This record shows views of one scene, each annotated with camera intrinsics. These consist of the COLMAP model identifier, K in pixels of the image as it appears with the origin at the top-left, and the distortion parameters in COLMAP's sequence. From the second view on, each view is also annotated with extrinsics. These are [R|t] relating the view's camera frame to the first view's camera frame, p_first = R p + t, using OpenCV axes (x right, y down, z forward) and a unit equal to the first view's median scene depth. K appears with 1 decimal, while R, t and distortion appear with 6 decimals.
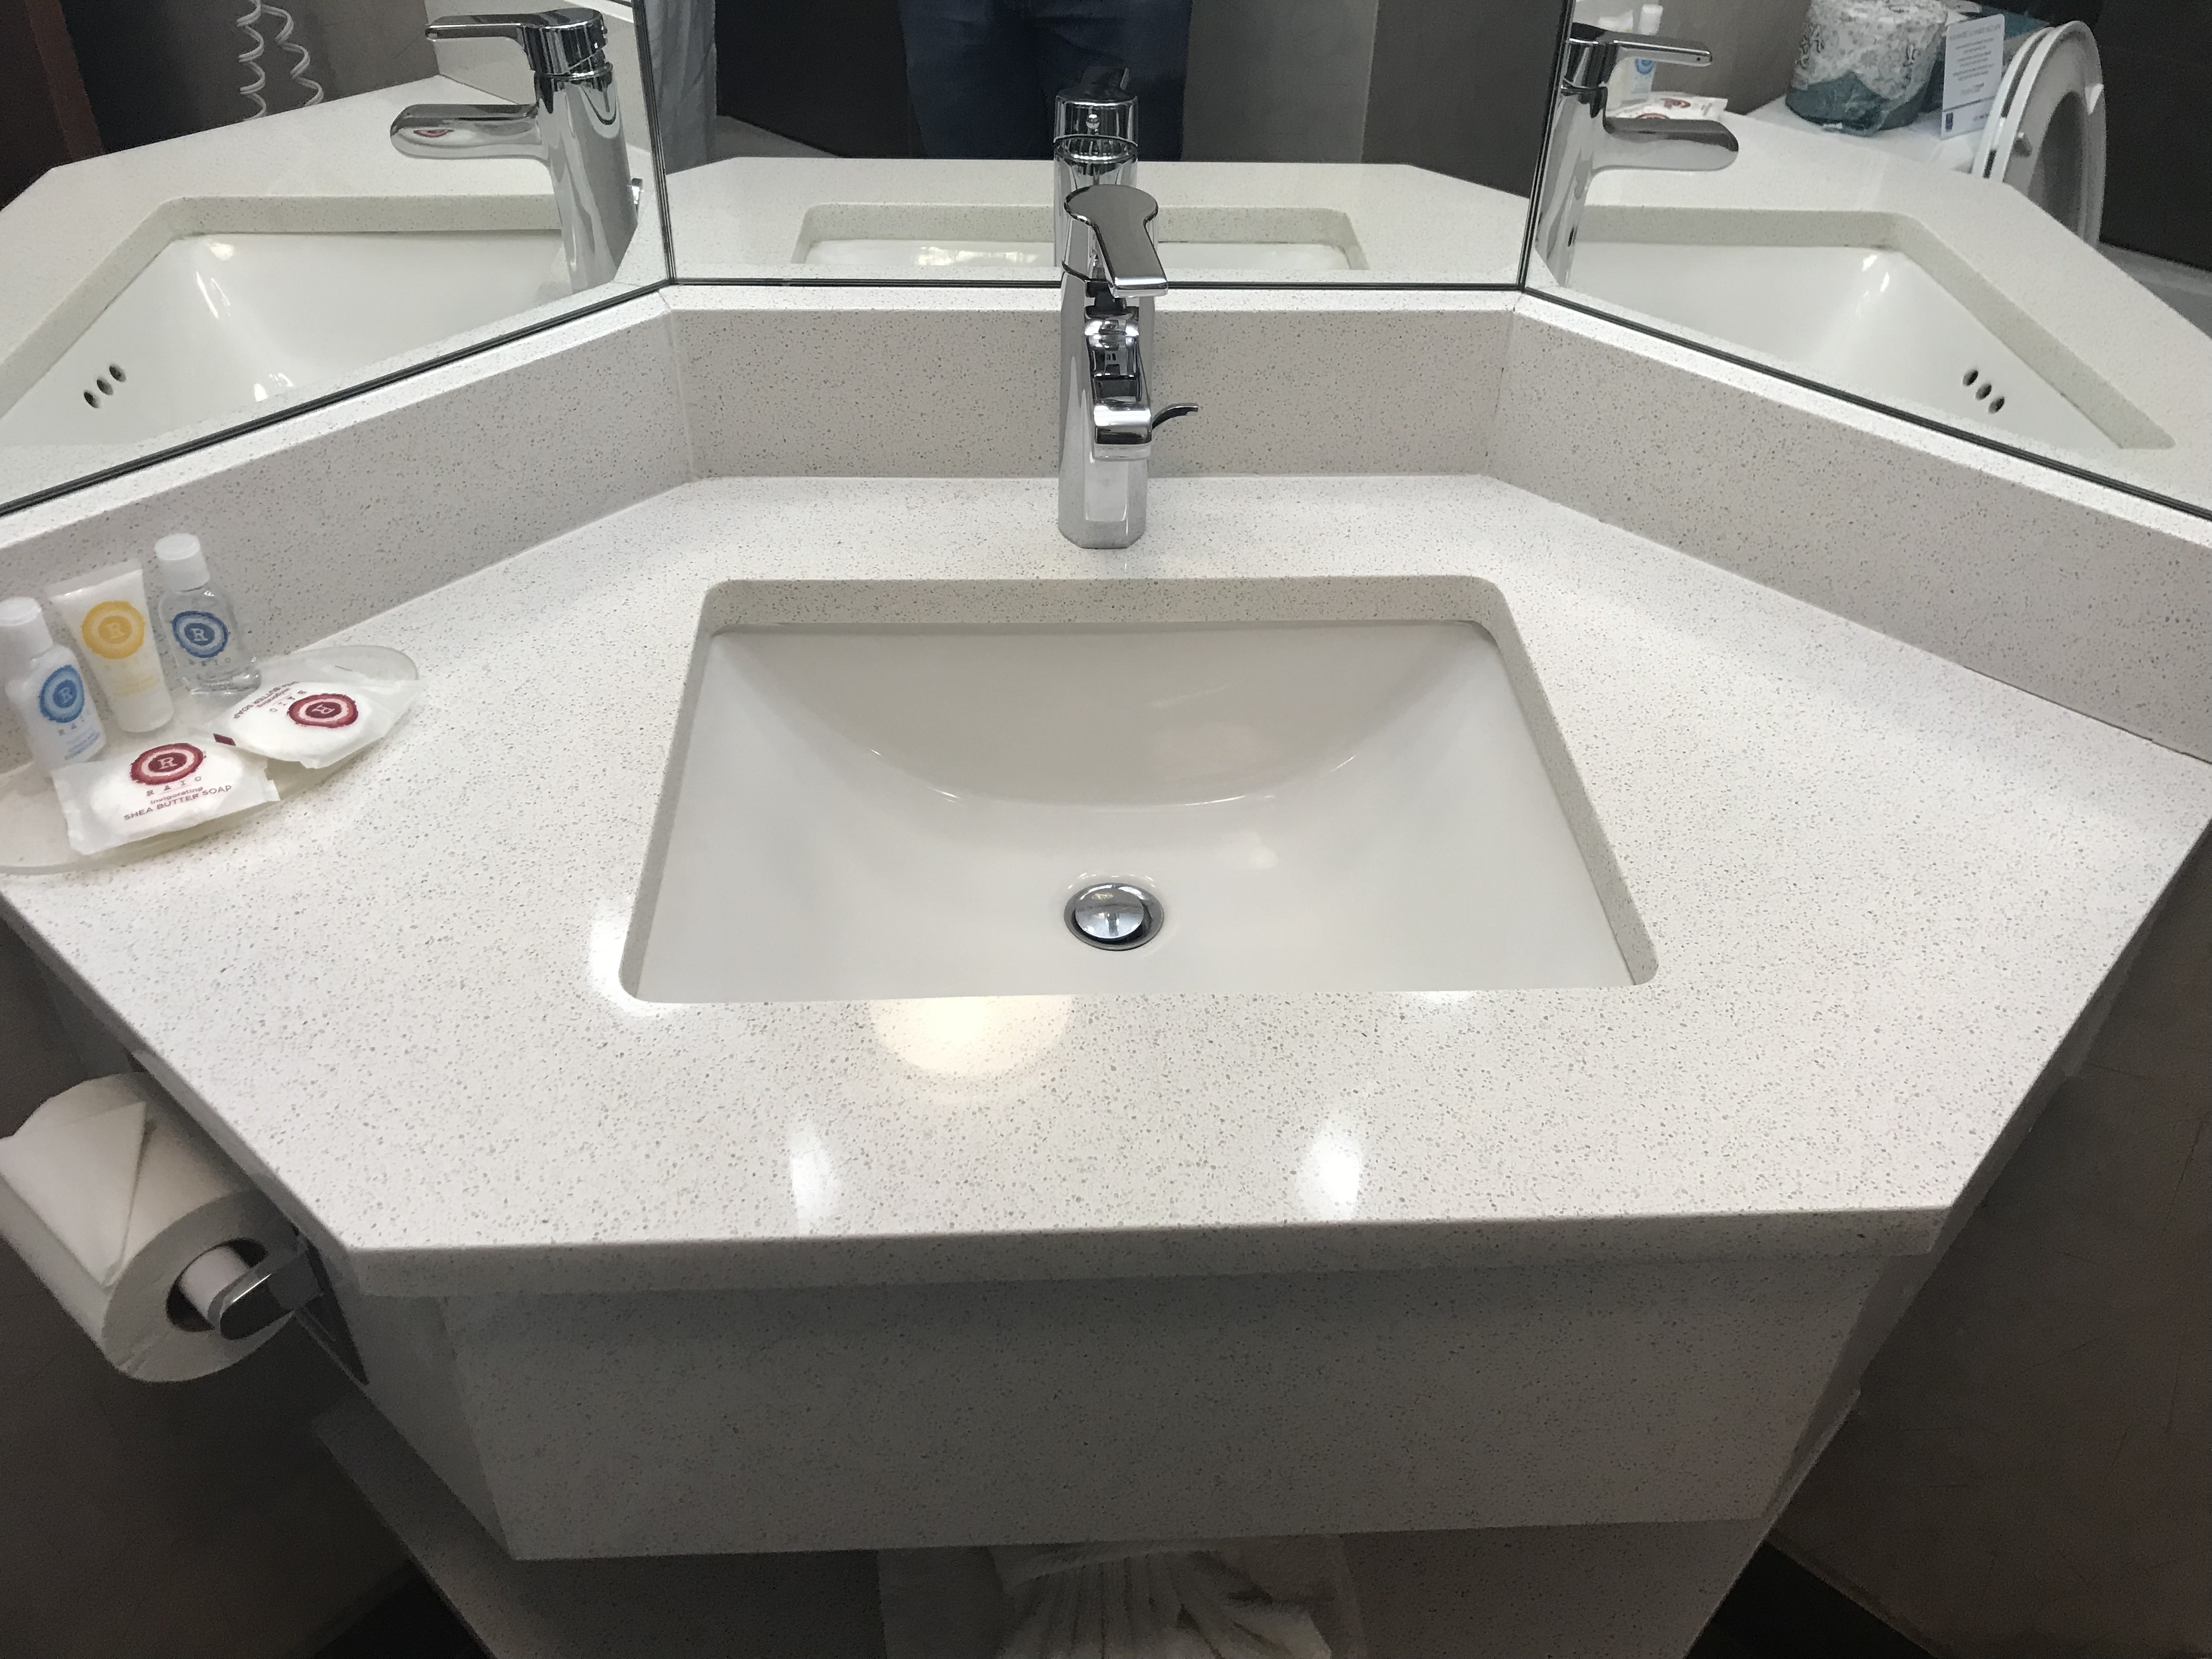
lens RADIAL K [[1814.9, 0, 1106.0], [0, 1814.9, 829.5], [0, 0, 1]] dist [0.111573, -0.130503]
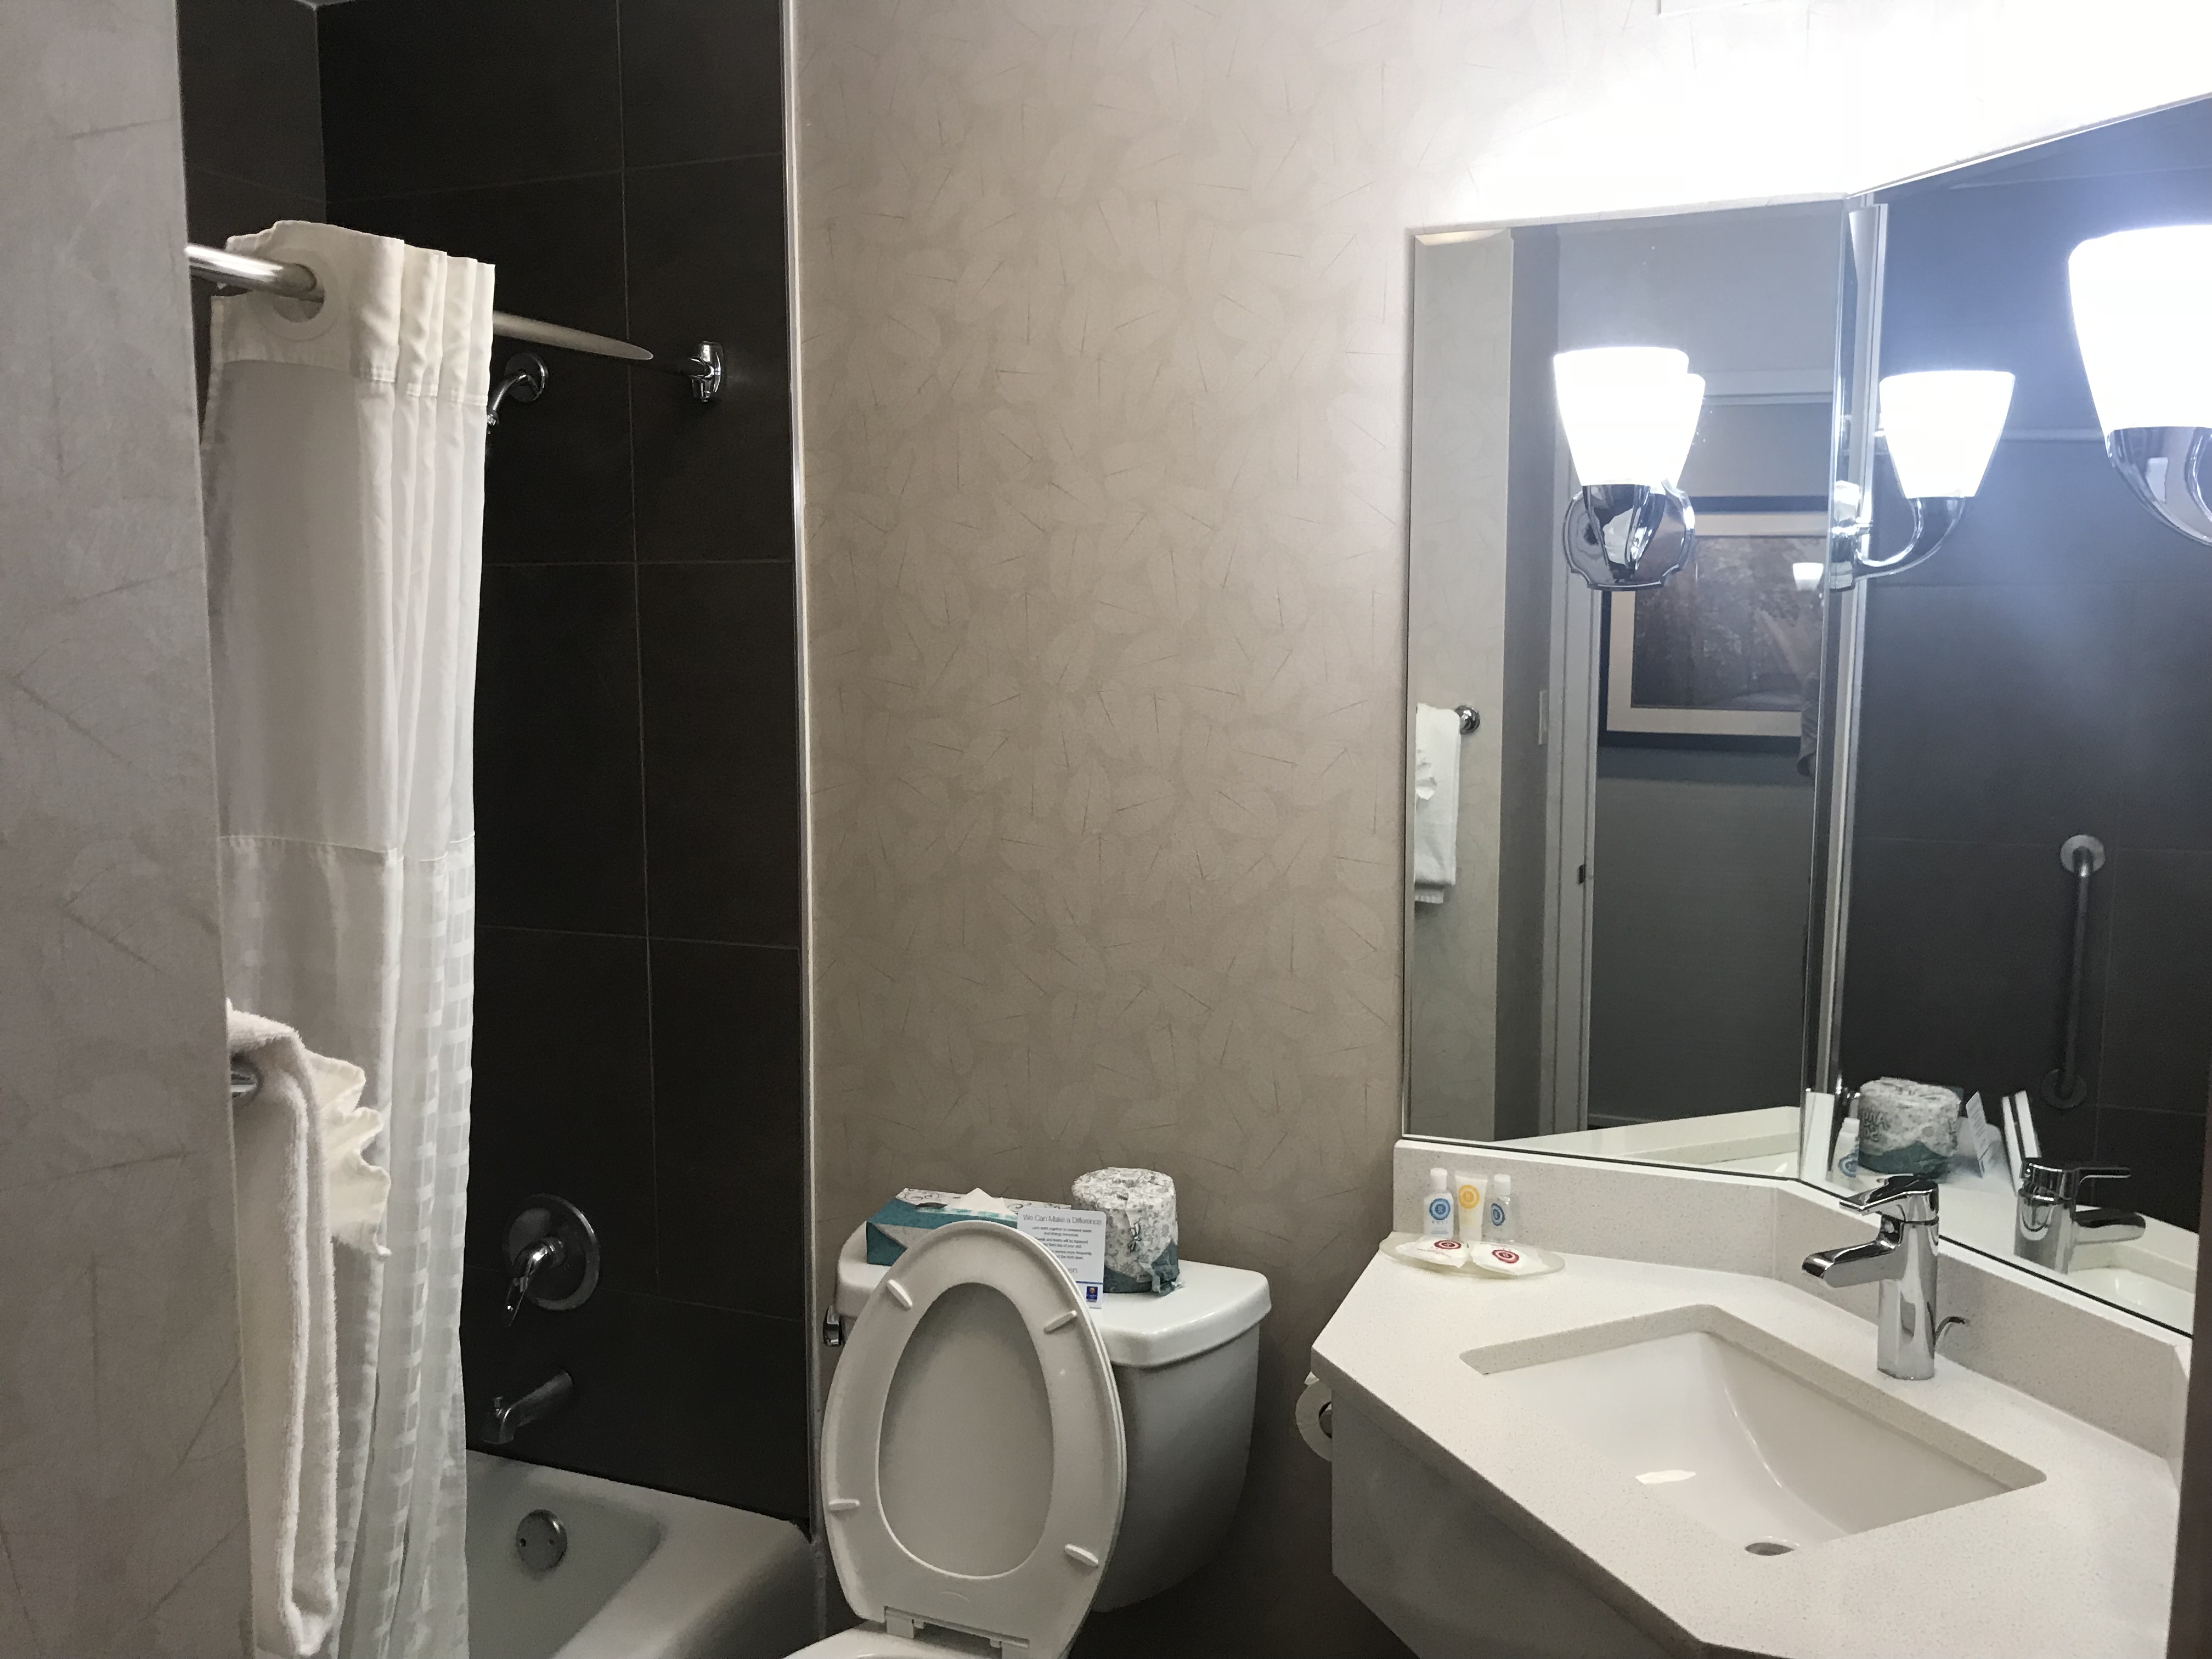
lens RADIAL K [[1814.9, 0, 1106.0], [0, 1814.9, 829.5], [0, 0, 1]] dist [0.111573, -0.130503]
pose [[0.340813, 0.089968, -0.935816, 1.576427], [-0.582251, 0.801727, -0.134972, 0.114887], [0.738126, 0.590881, 0.325623, -0.481051]]
